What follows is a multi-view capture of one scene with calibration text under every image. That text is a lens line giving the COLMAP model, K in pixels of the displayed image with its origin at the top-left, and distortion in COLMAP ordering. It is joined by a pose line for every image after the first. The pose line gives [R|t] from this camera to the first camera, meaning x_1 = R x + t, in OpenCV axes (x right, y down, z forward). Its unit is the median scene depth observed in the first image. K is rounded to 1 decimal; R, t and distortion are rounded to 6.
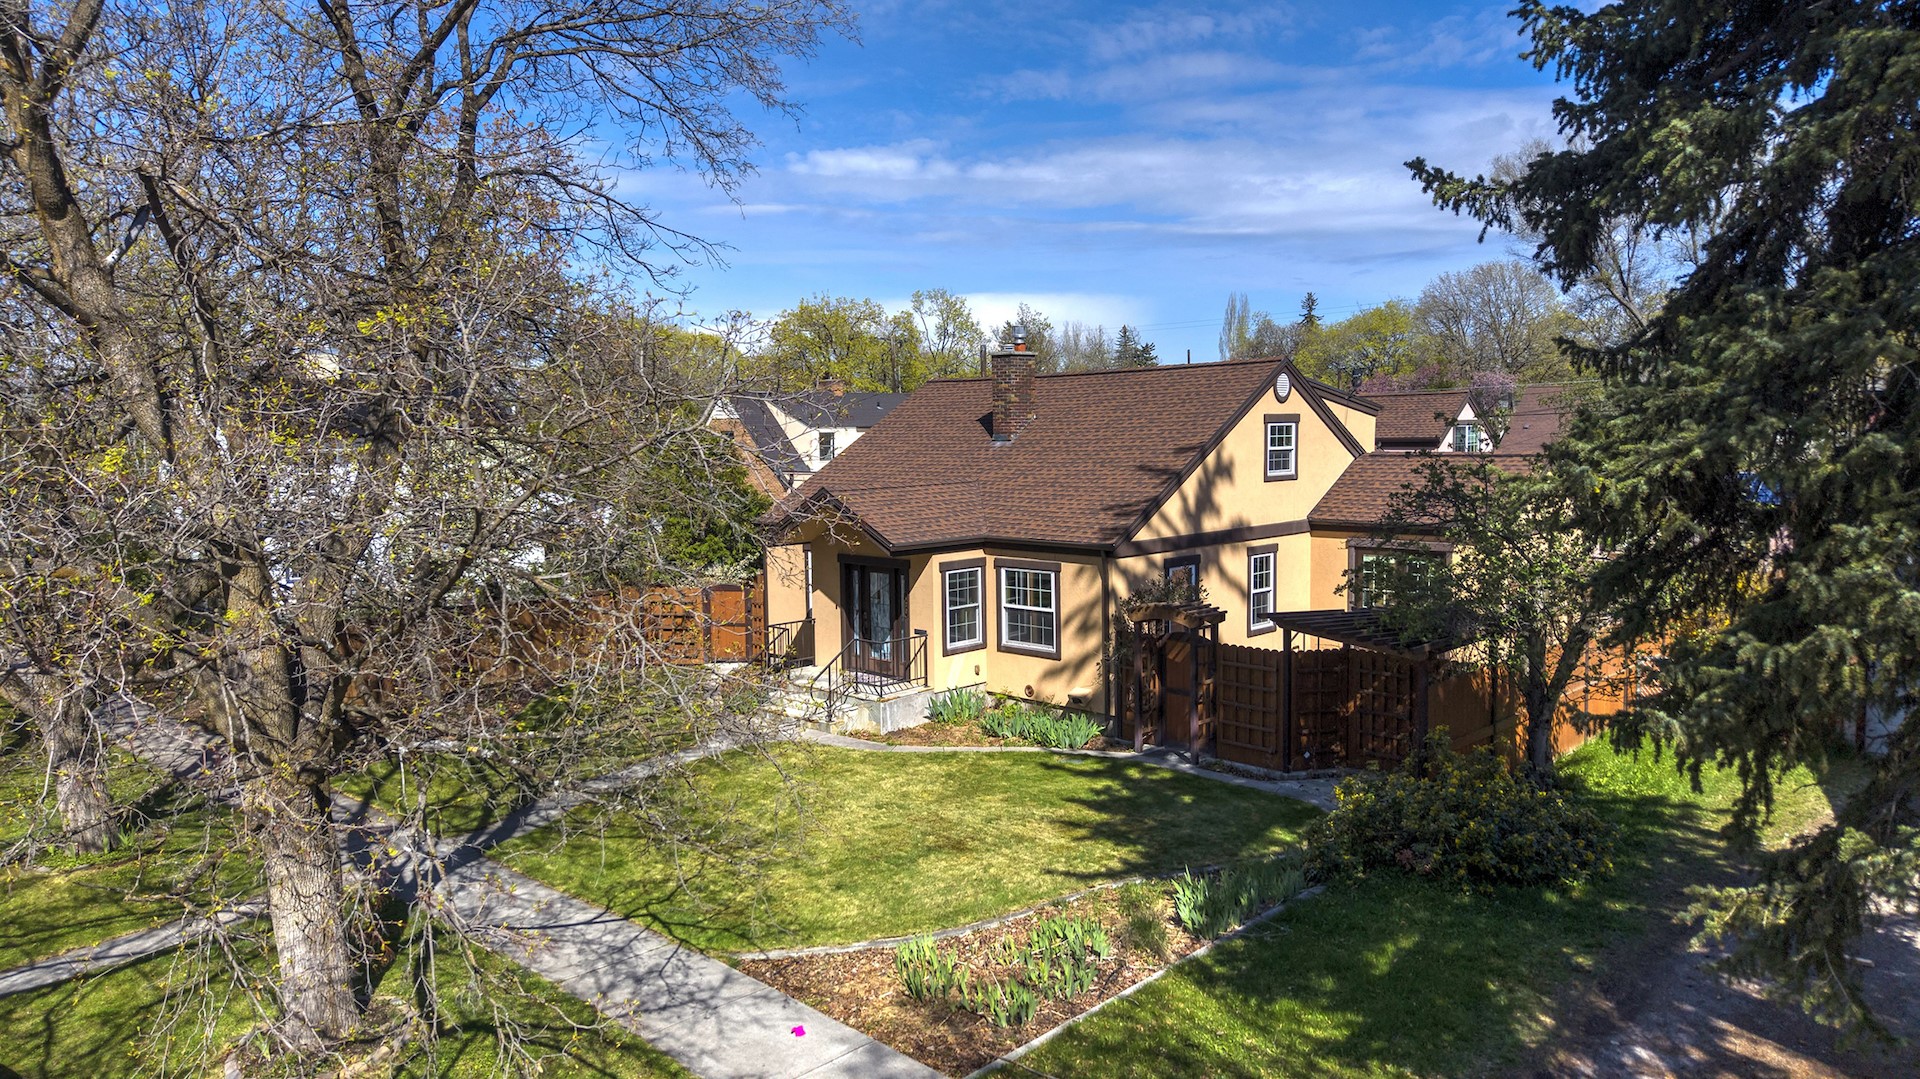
lens RADIAL K [[1288.2, 0, 960.0], [0, 1288.2, 539.5], [0, 0, 1]] dist [-0.001105, -0.000306]
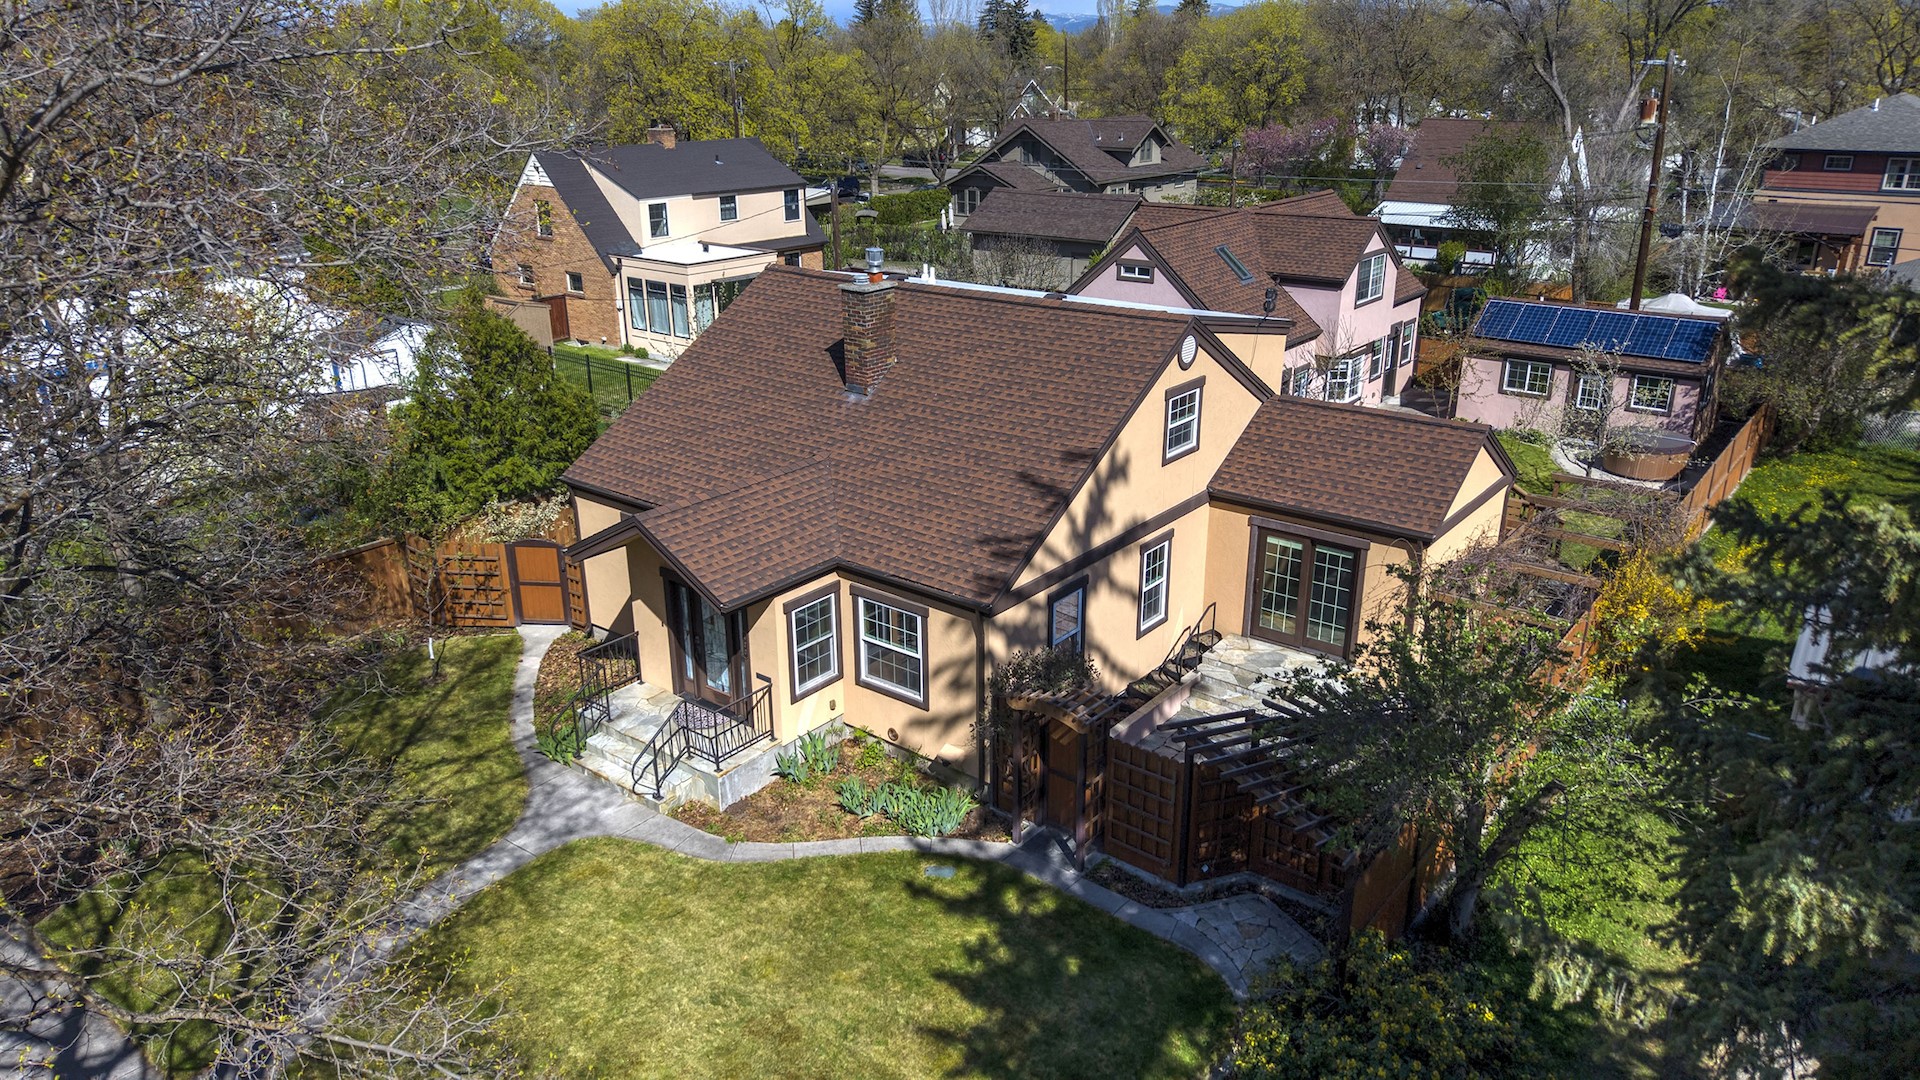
lens RADIAL K [[1276.7, 0, 1013.6], [0, 1276.7, 541.8], [0, 0, 1]] dist [0.054229, -0.000649]
pose [[0.989843, -0.026102, 0.139748, 0.016807], [-0.012486, 0.963241, 0.268350, -0.243044], [-0.141615, -0.267369, 0.953131, 0.194687]]
